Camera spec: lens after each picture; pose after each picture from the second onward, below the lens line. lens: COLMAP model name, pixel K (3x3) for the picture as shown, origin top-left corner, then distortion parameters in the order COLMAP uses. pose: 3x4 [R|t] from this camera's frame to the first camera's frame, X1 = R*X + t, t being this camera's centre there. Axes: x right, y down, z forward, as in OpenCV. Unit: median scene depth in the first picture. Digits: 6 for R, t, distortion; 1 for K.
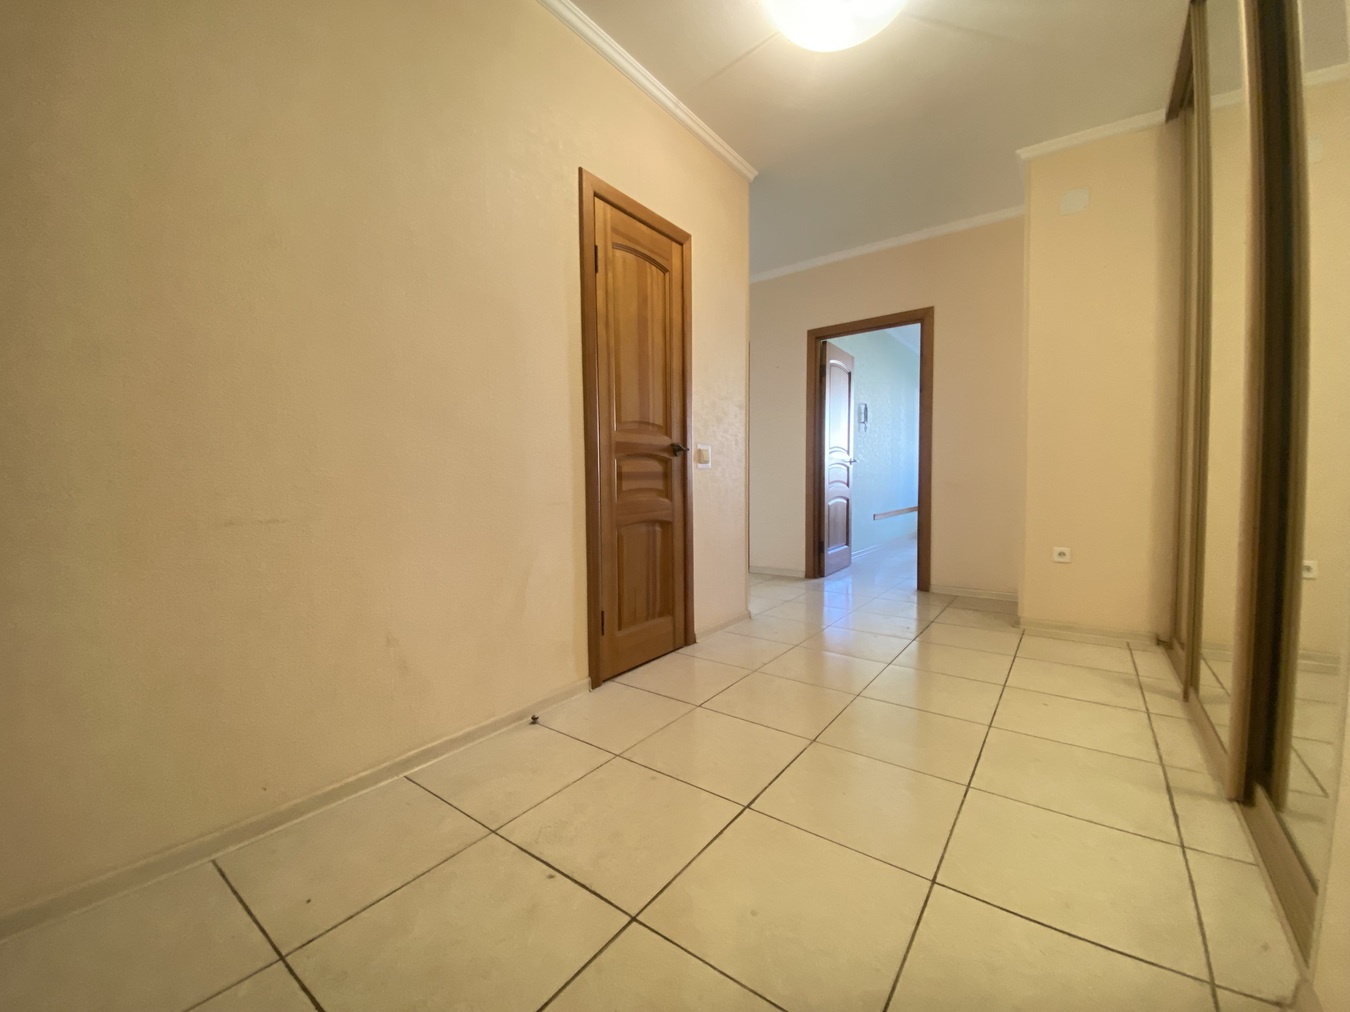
lens RADIAL K [[547.7, 0, 672.5], [0, 547.7, 501.0], [0, 0, 1]] dist [0.022102, -0.020978]
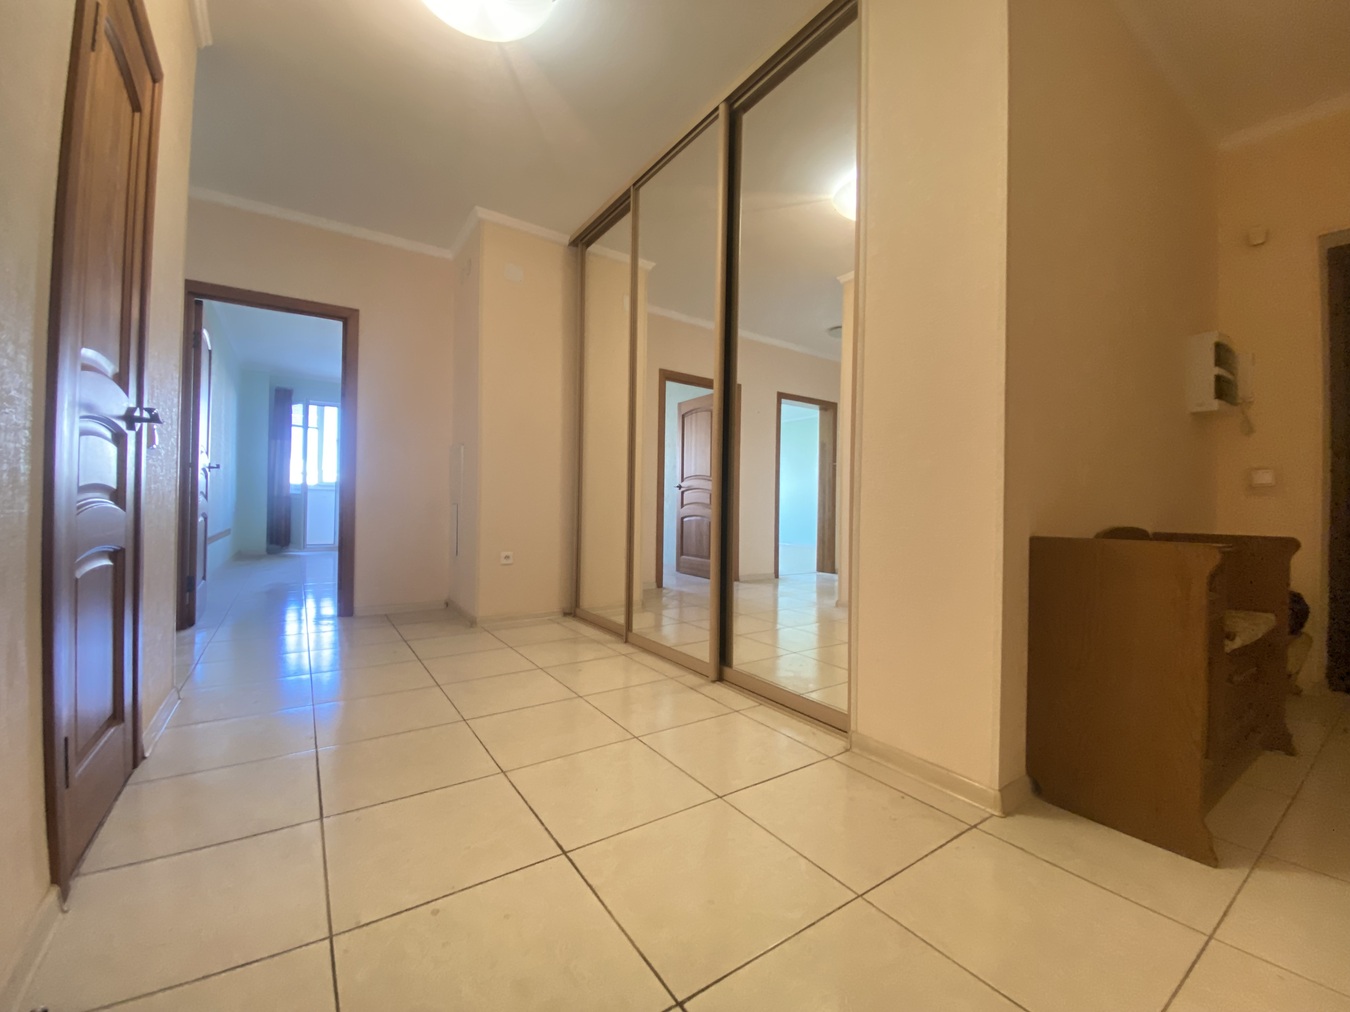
lens RADIAL K [[547.7, 0, 672.5], [0, 547.7, 501.0], [0, 0, 1]] dist [0.022102, -0.020978]
pose [[0.320225, 0.020554, 0.947119, -0.317493], [0.021506, 0.999349, -0.028958, 0.015641], [-0.947097, 0.029642, 0.319574, 0.268898]]
